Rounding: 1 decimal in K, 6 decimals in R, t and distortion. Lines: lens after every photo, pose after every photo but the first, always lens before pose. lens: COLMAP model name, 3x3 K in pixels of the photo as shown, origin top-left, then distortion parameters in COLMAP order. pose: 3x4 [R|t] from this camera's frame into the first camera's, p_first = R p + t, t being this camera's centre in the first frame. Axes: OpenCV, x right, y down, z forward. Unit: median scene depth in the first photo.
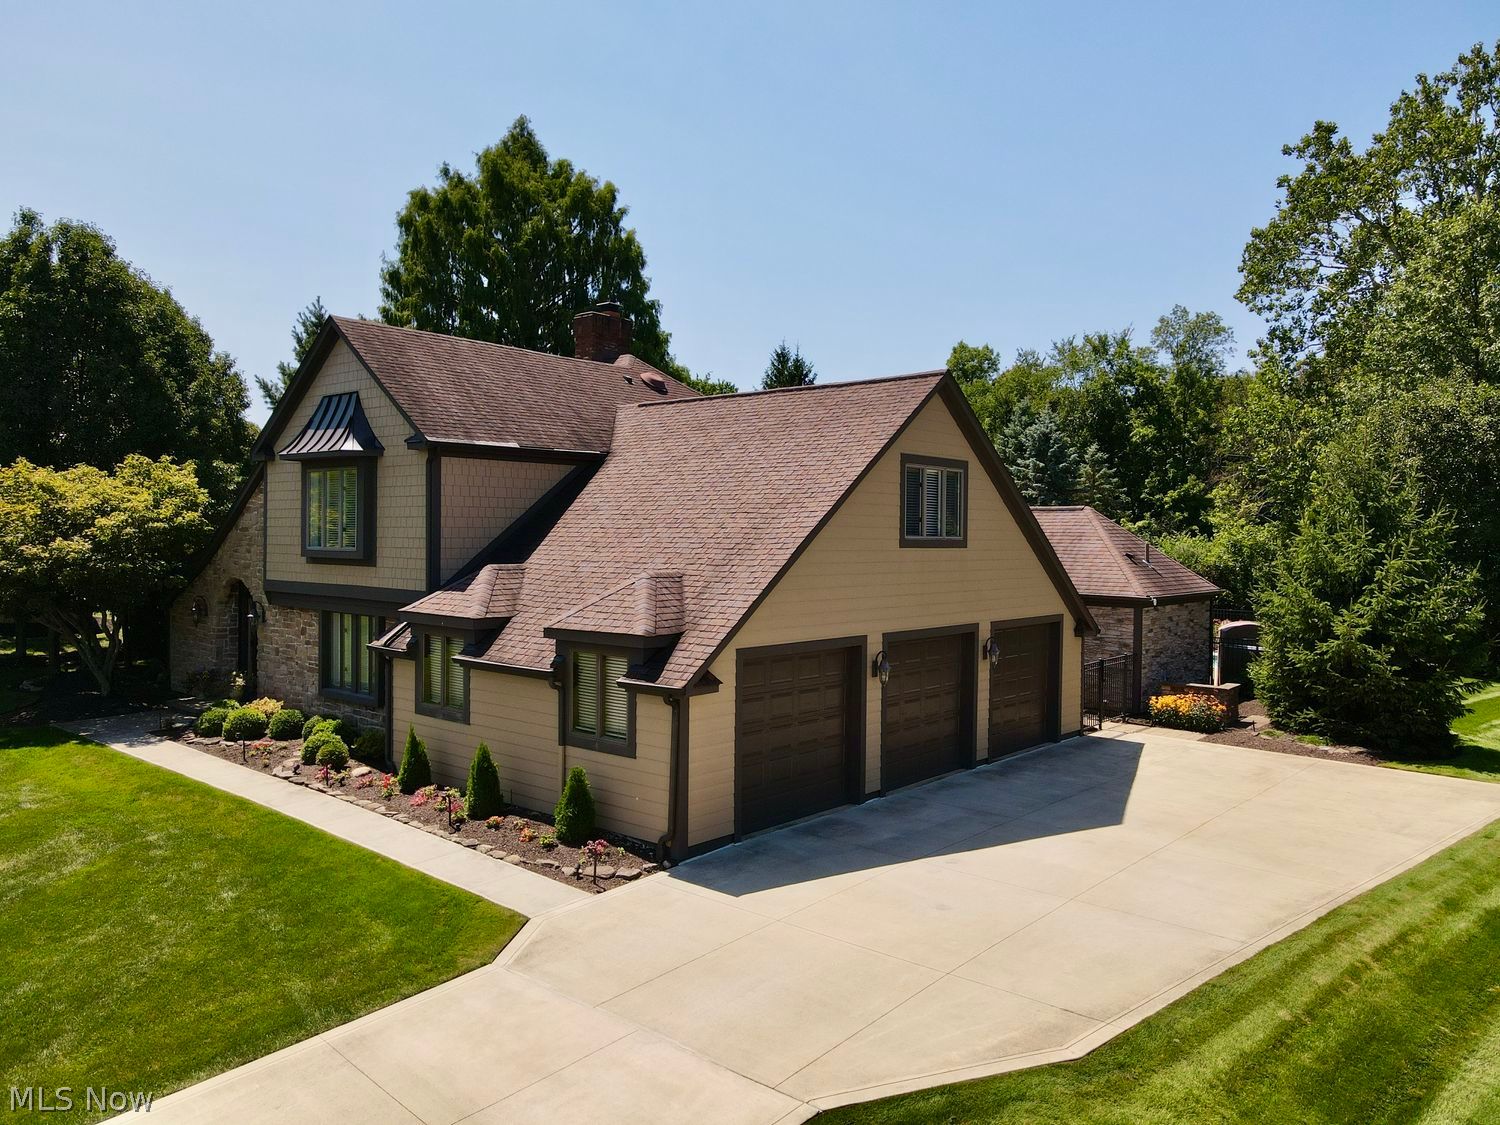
lens RADIAL K [[1097.8, 0, 750.0], [0, 1097.8, 562.5], [0, 0, 1]] dist [-0.002537, 0.029298]
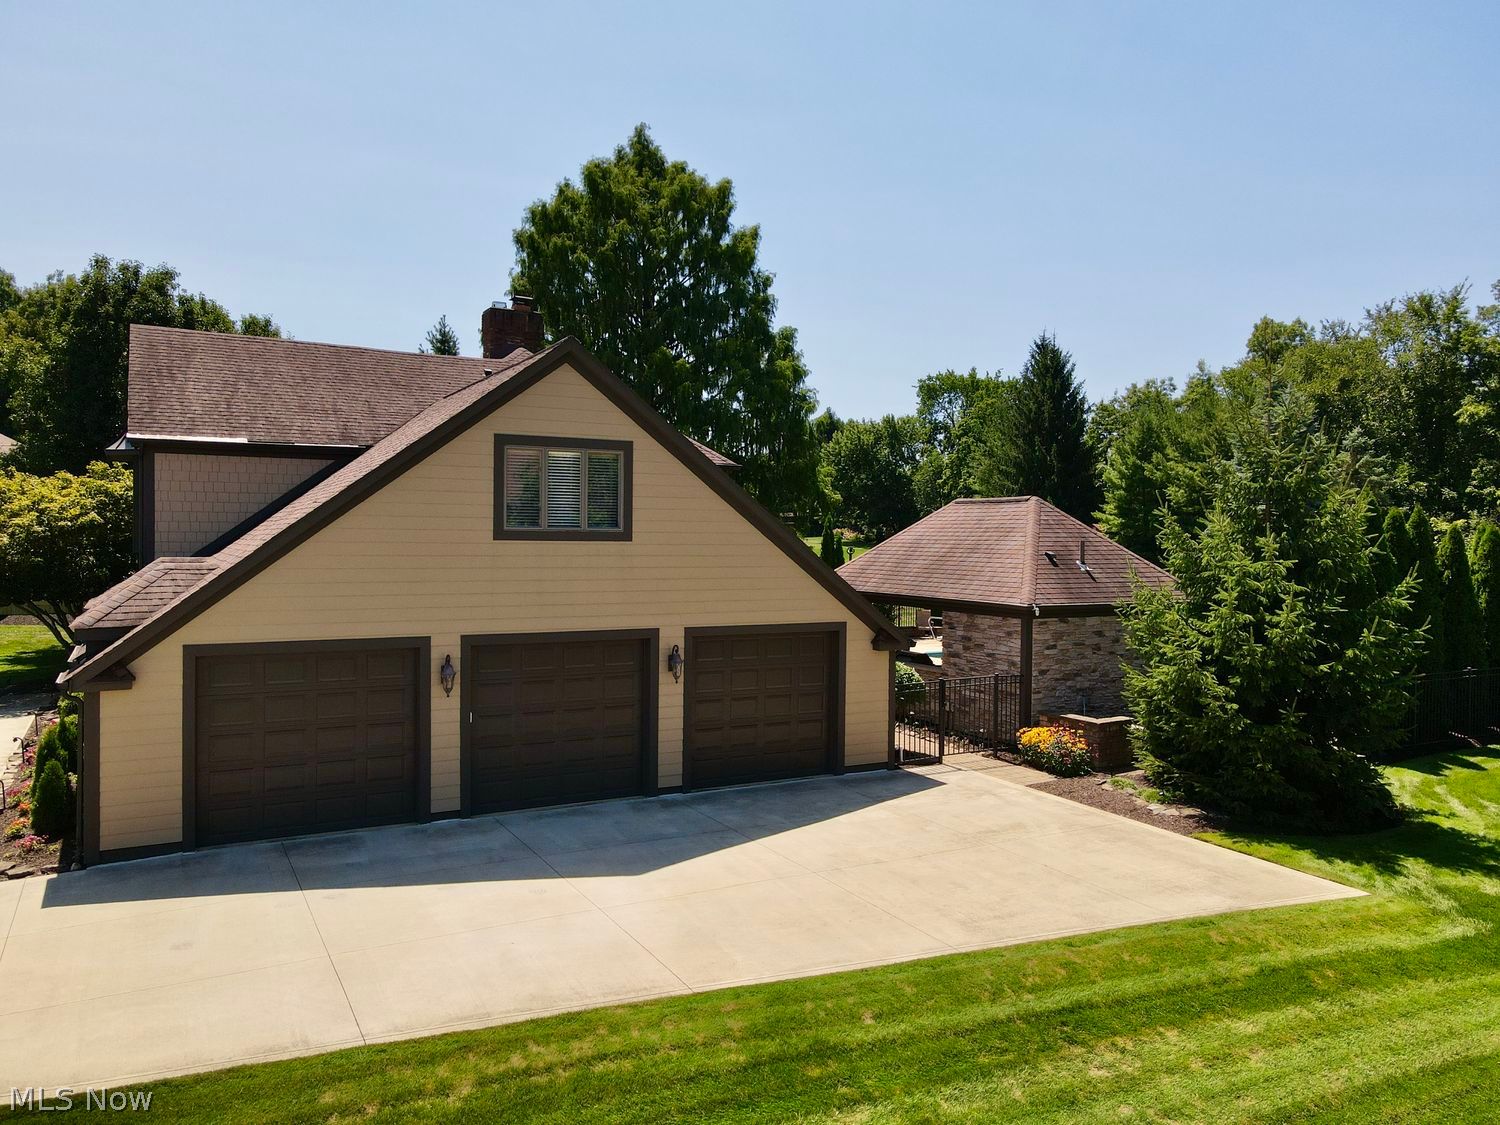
lens RADIAL K [[1097.8, 0, 750.0], [0, 1097.8, 562.5], [0, 0, 1]] dist [-0.002537, 0.029298]
pose [[0.939201, 0.005360, -0.343325, 0.574163], [-0.007624, 0.999957, -0.005246, 0.007255], [0.343282, 0.007545, 0.939202, 0.212678]]
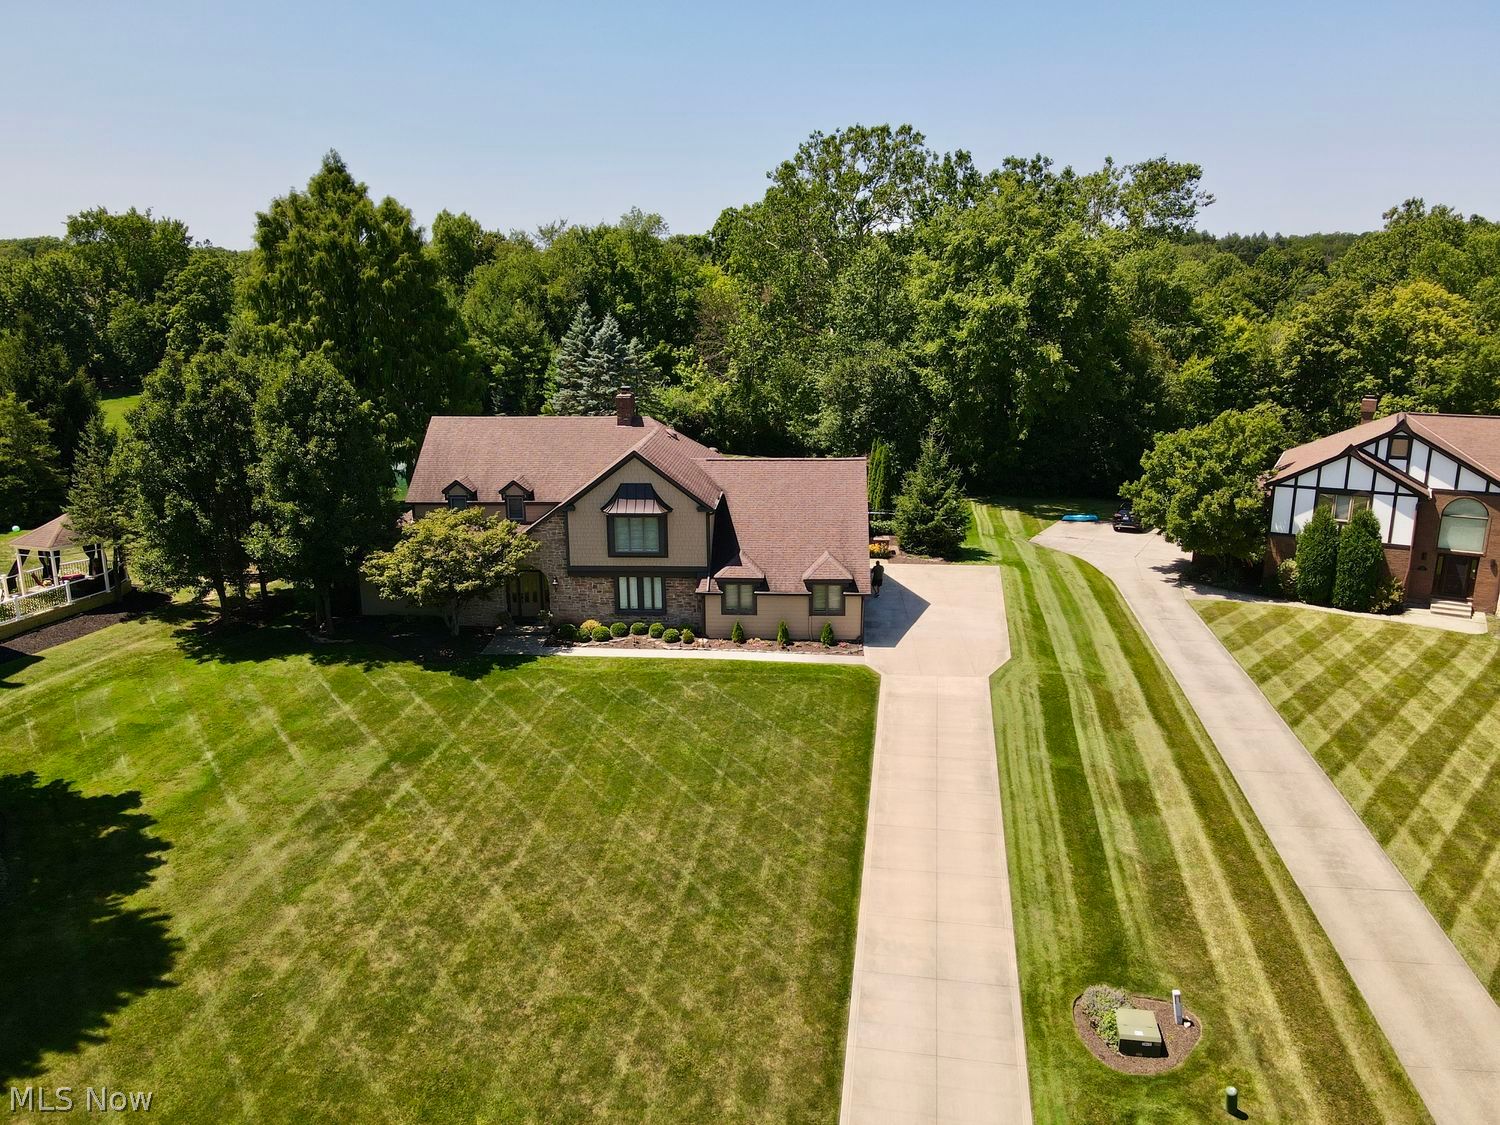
lens RADIAL K [[1097.8, 0, 750.0], [0, 1097.8, 562.5], [0, 0, 1]] dist [-0.002537, 0.029298]
pose [[0.795020, -0.170514, 0.582124, -1.584825], [0.033905, 0.970668, 0.238020, -0.545284], [-0.605635, -0.169494, 0.777482, -0.949466]]
